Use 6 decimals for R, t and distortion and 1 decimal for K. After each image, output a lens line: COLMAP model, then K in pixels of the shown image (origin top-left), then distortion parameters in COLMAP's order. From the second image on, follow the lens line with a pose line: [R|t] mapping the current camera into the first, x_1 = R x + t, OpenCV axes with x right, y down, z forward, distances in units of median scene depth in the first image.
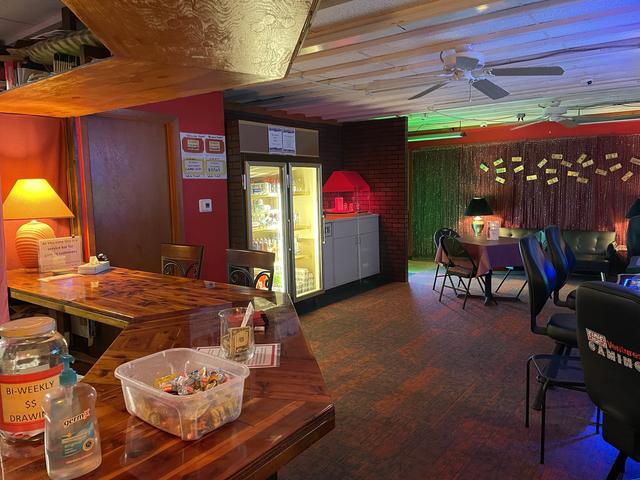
lens RADIAL K [[484.5, 0, 318.3], [0, 484.5, 239.1], [0, 0, 1]] dist [0.054006, -0.079905]
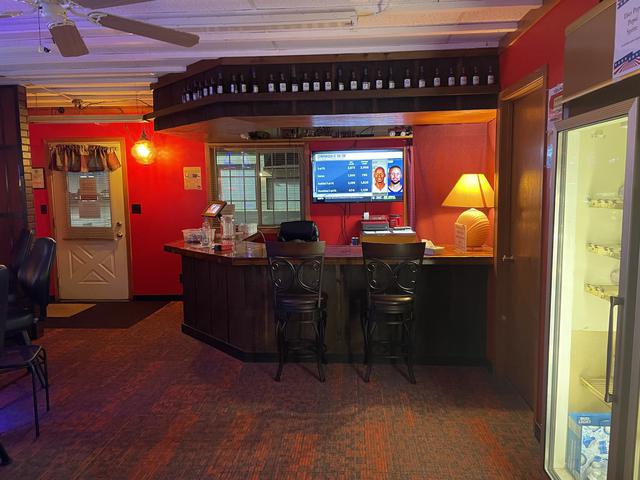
lens RADIAL K [[484.5, 0, 319.1], [0, 484.5, 237.7], [0, 0, 1]] dist [0.054006, -0.079905]
pose [[-0.848517, 0.083247, -0.522579, 0.247349], [-0.028163, 0.979044, 0.201690, -0.132113], [0.528418, 0.185855, -0.828391, 1.187639]]
